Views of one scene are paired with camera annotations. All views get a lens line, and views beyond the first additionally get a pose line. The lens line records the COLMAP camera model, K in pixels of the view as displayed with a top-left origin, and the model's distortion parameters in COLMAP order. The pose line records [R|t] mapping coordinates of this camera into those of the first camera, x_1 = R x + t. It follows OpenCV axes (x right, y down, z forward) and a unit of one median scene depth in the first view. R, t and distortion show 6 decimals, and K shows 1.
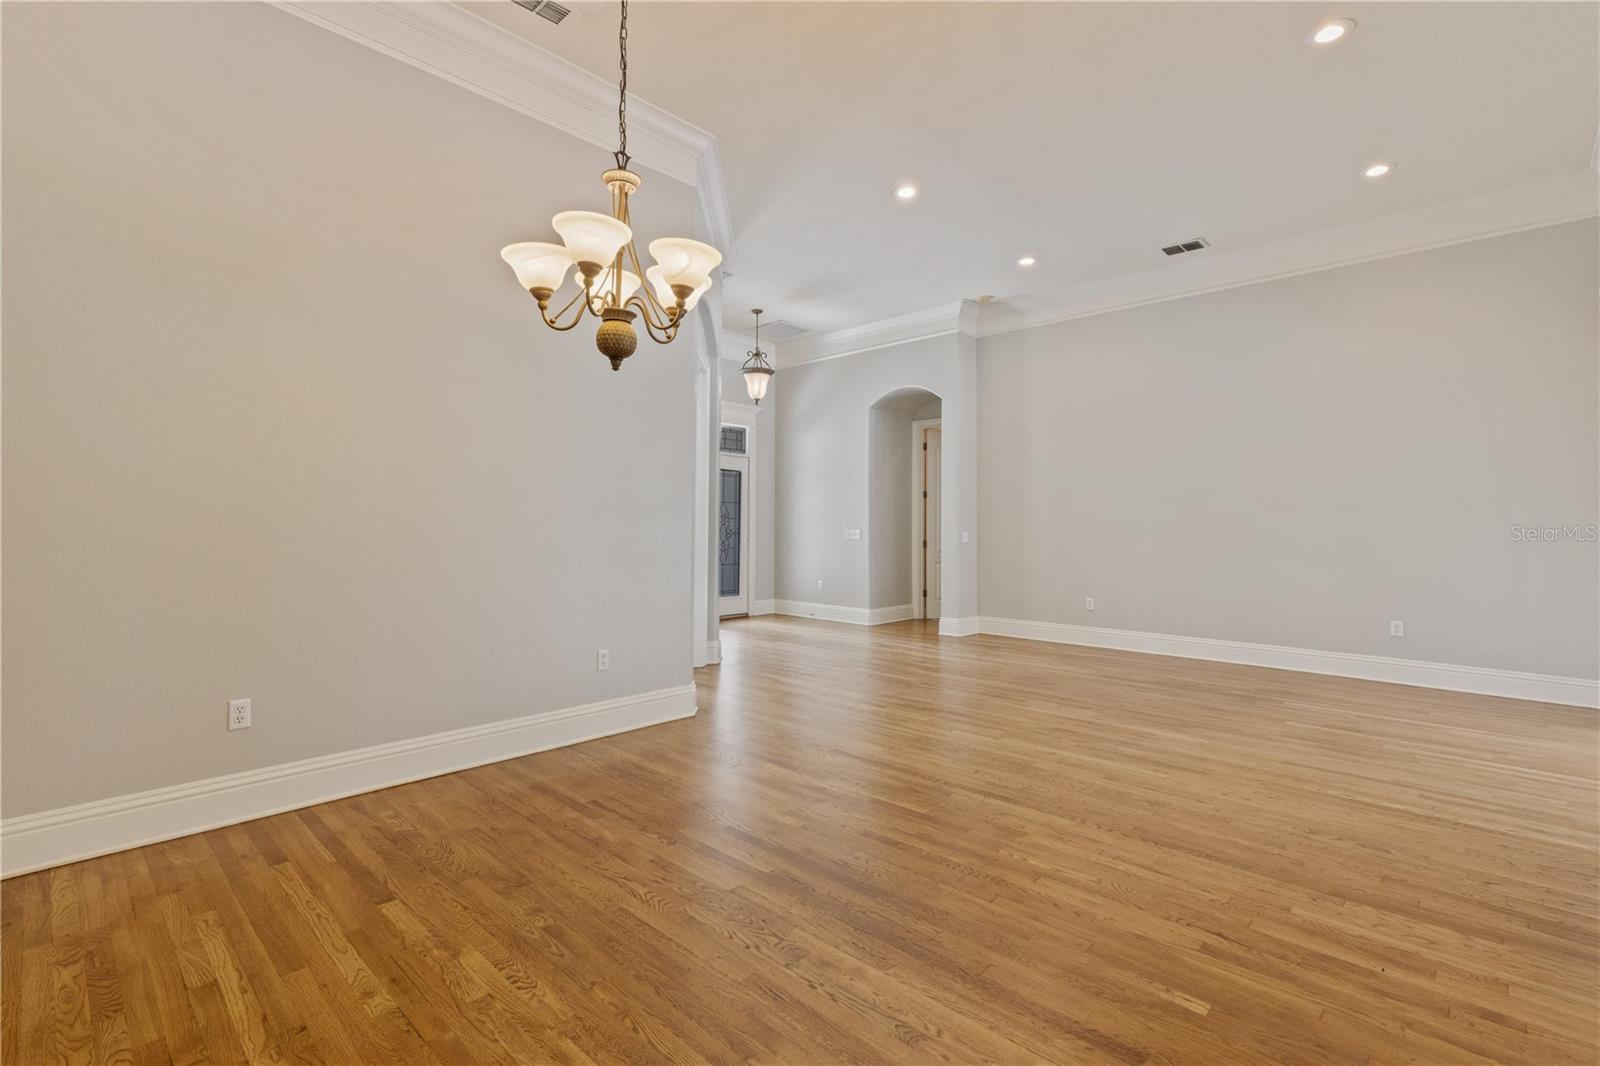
lens RADIAL K [[733.3, 0, 798.8], [0, 733.3, 496.7], [0, 0, 1]] dist [0.012444, -0.000803]
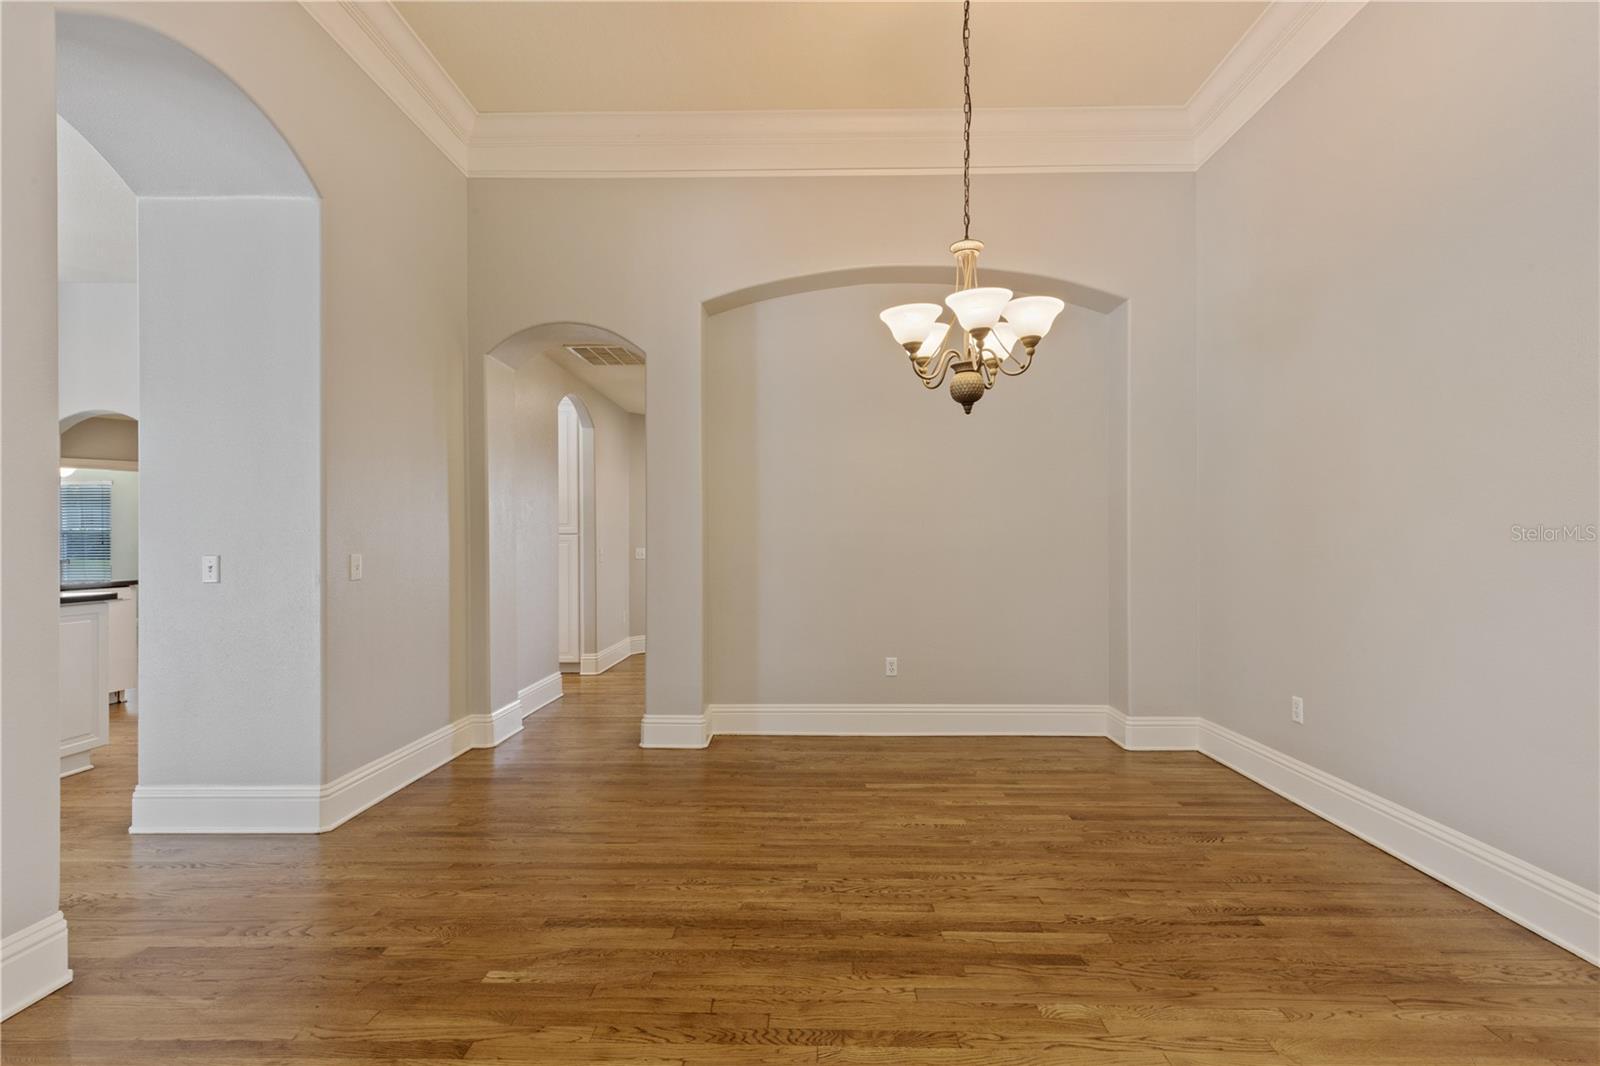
lens RADIAL K [[733.3, 0, 805.7], [0, 733.3, 541.1], [0, 0, 1]] dist [0.012444, -0.000803]
pose [[-0.732723, -0.006485, -0.680496, 0.749354], [0.025815, 0.998970, -0.037316, 0.069747], [0.680037, -0.044909, -0.731801, 1.694586]]
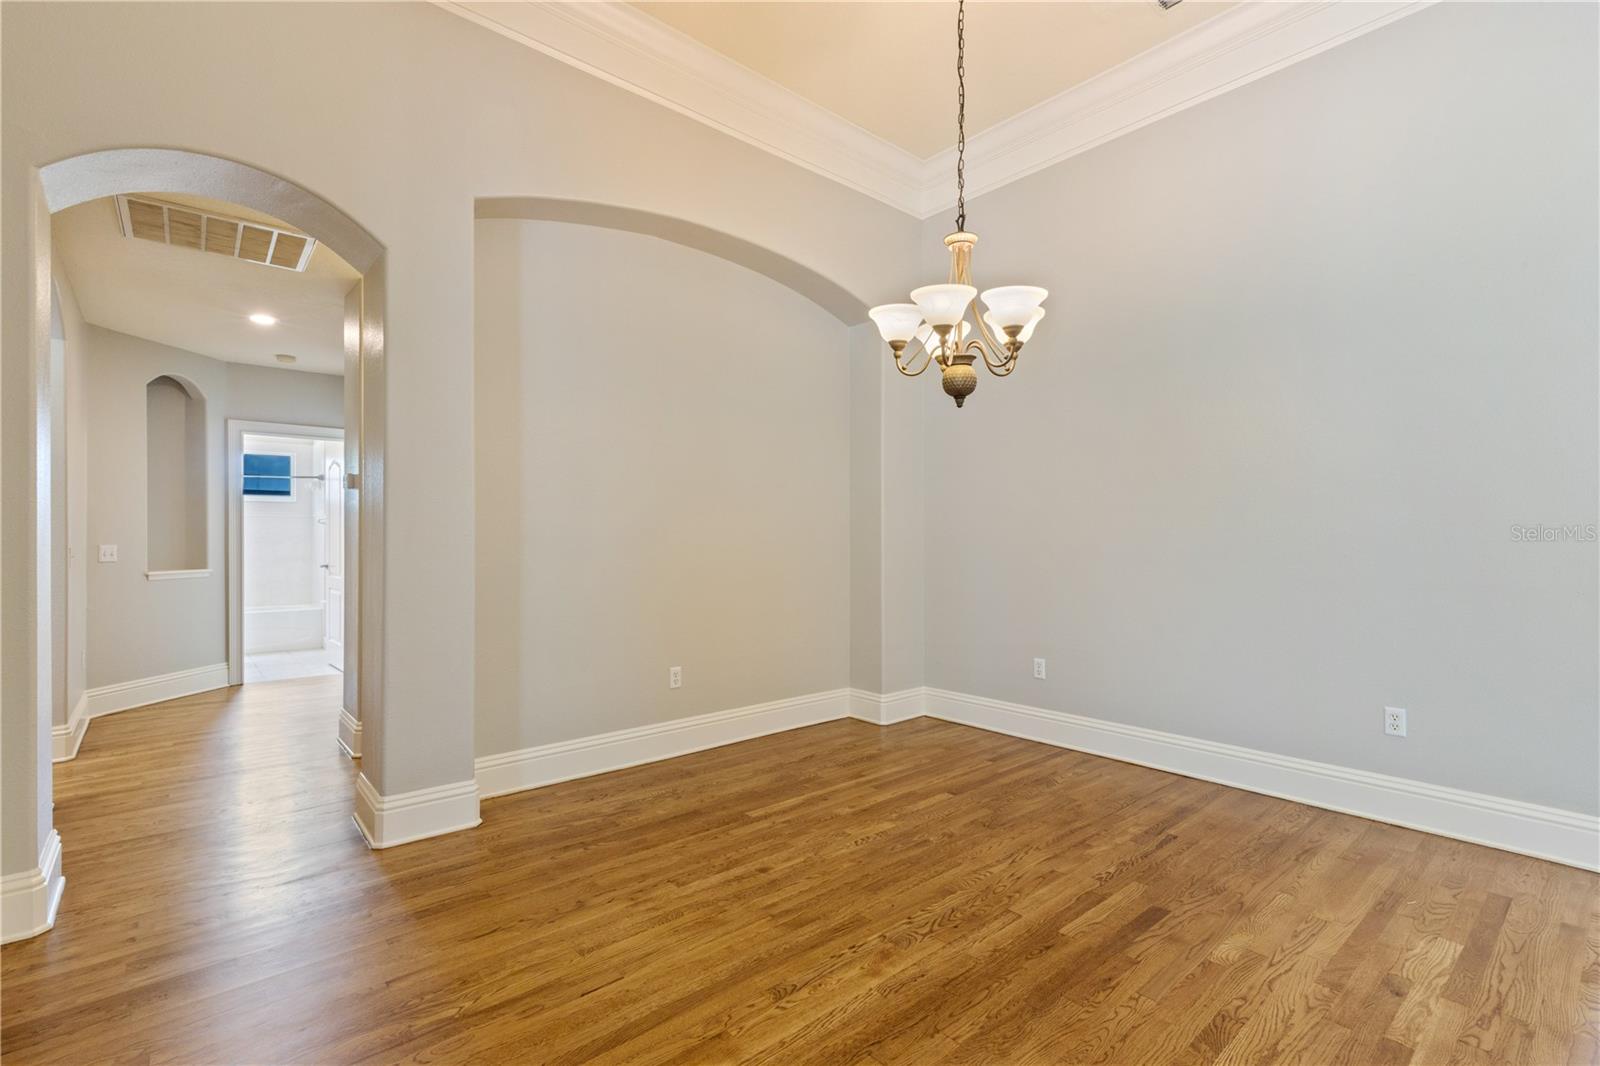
lens RADIAL K [[733.3, 0, 804.1], [0, 733.3, 534.1], [0, 0, 1]] dist [0.012444, -0.000803]
pose [[-0.090213, -0.010208, -0.995870, 0.943388], [0.040648, 0.999077, -0.013924, 0.036483], [0.995093, -0.041736, -0.089715, 0.860789]]
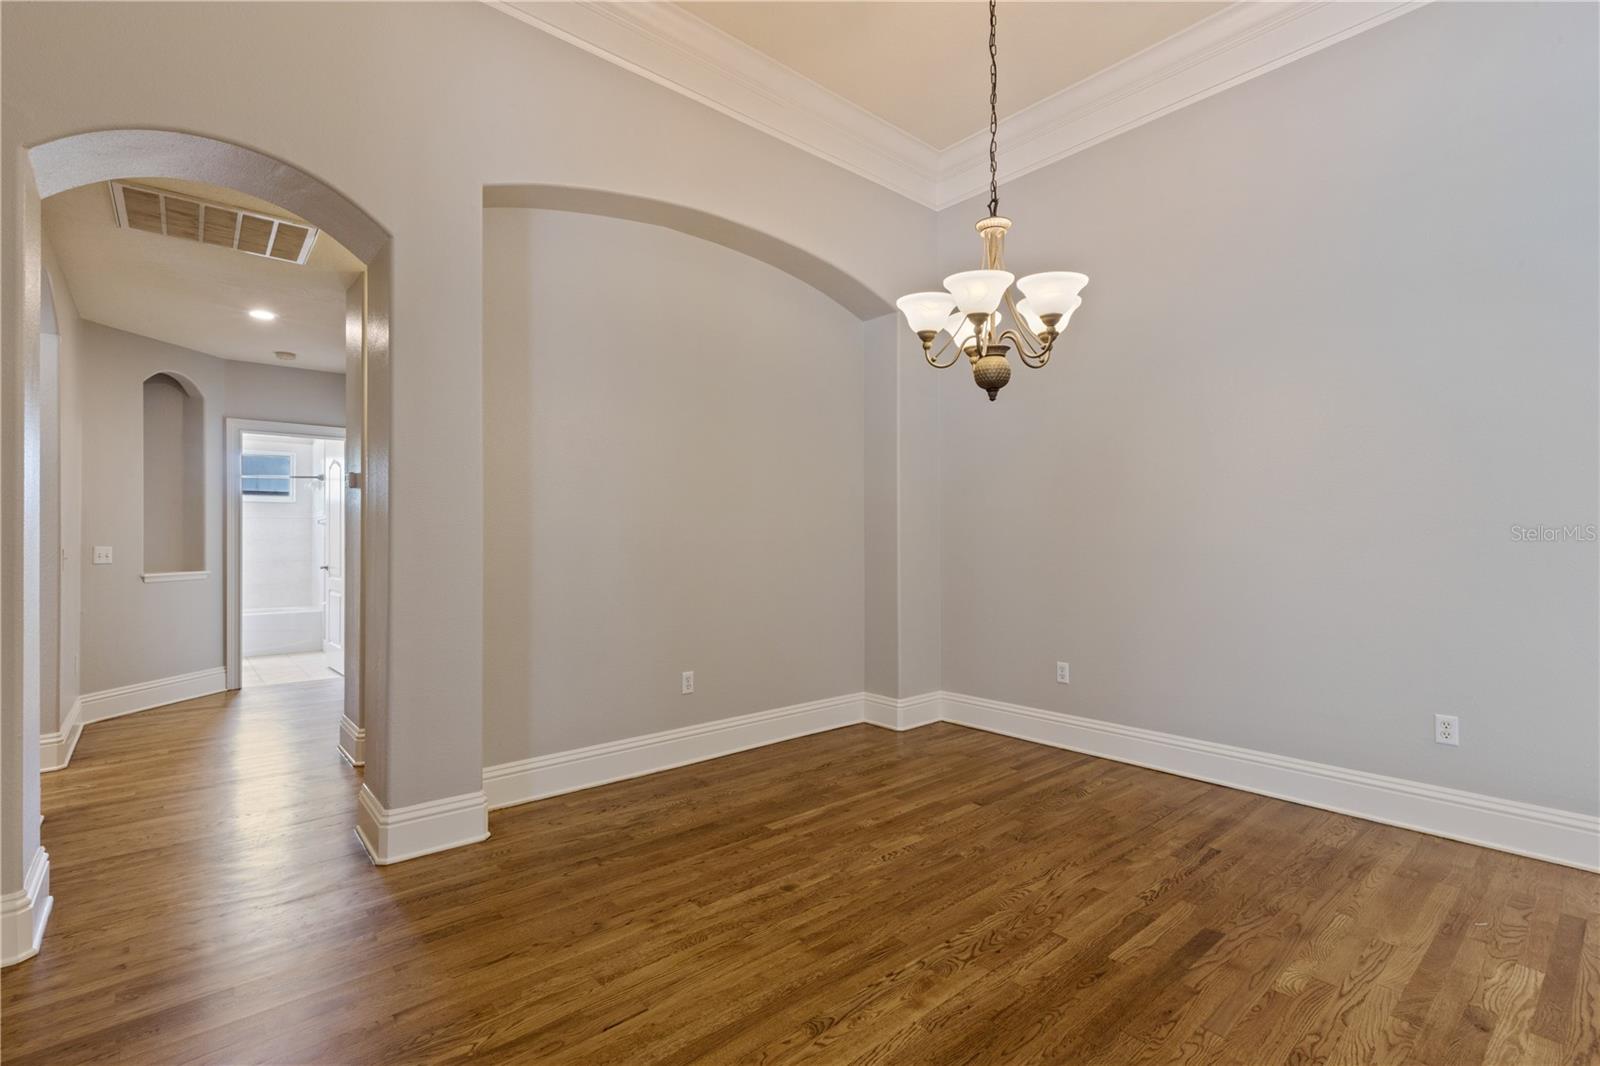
lens RADIAL K [[733.3, 0, 801.4], [0, 733.3, 530.8], [0, 0, 1]] dist [0.012444, -0.000803]
pose [[-0.091442, -0.015250, -0.995694, 0.892194], [0.042004, 0.998934, -0.019158, 0.034939], [0.994924, -0.043575, -0.090704, 0.813999]]
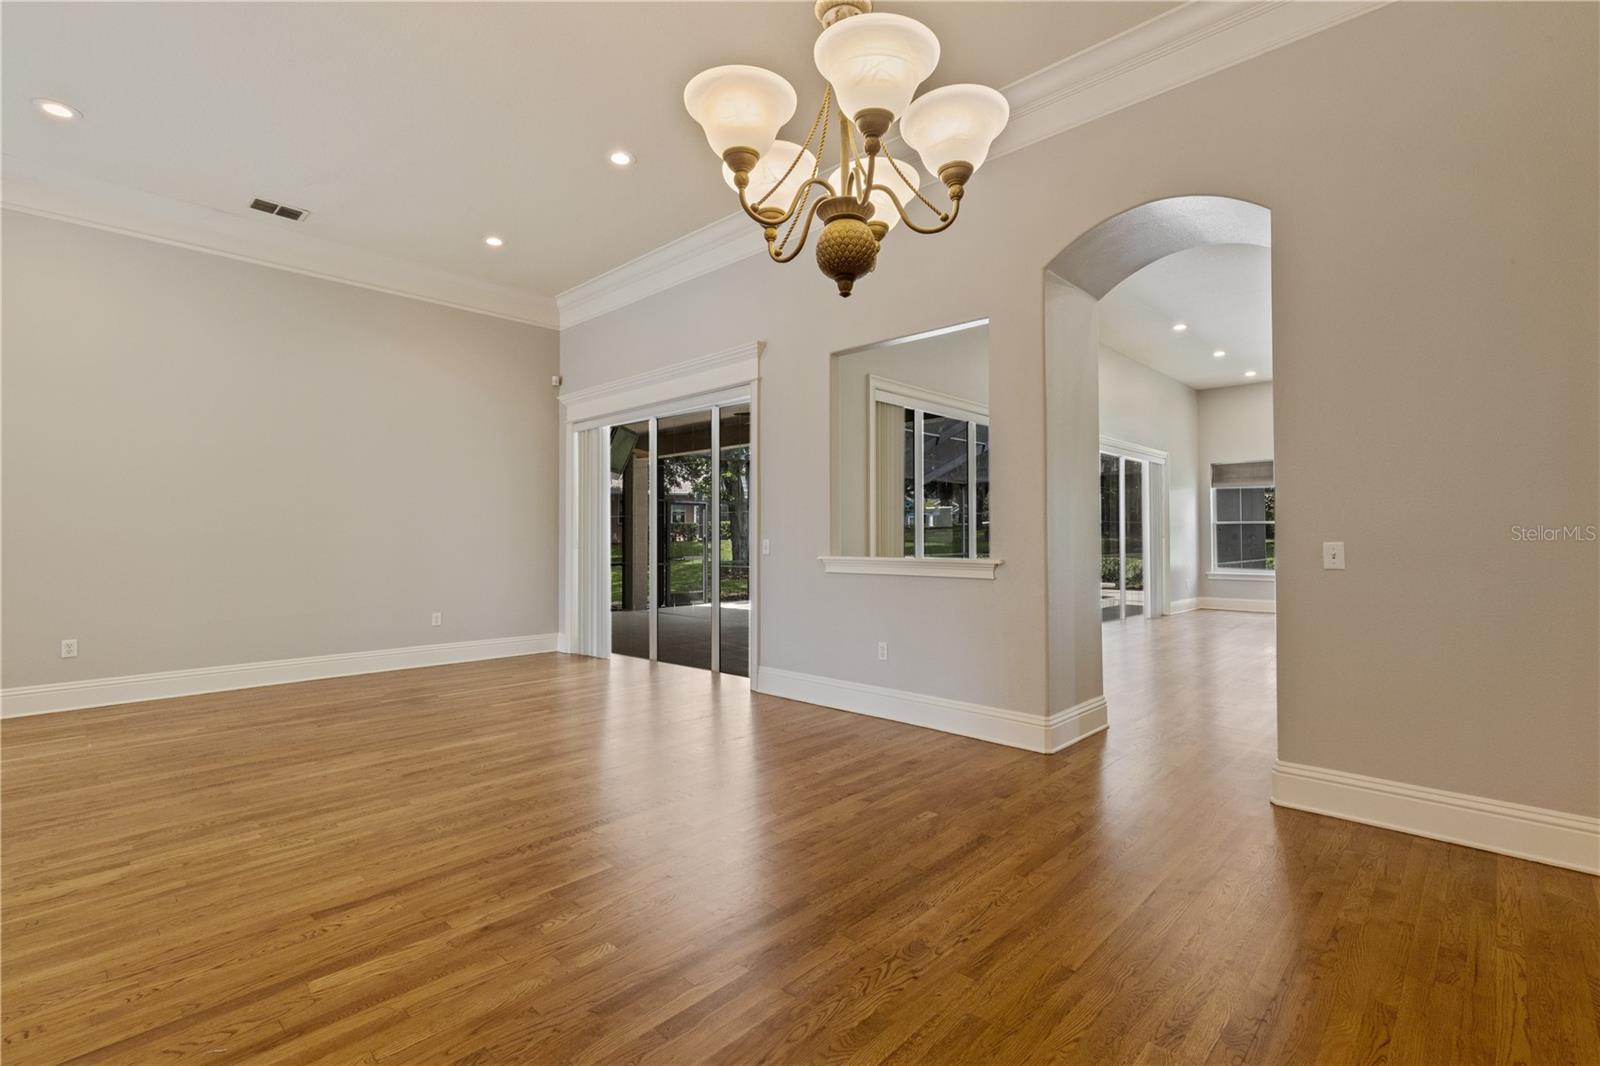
lens RADIAL K [[733.3, 0, 792.4], [0, 733.3, 534.1], [0, 0, 1]] dist [0.012444, -0.000803]
pose [[0.005156, -0.000348, 0.999987, -0.906418], [-0.037066, 0.999313, 0.000539, 0.043034], [-0.999300, -0.037068, 0.005139, 1.046082]]
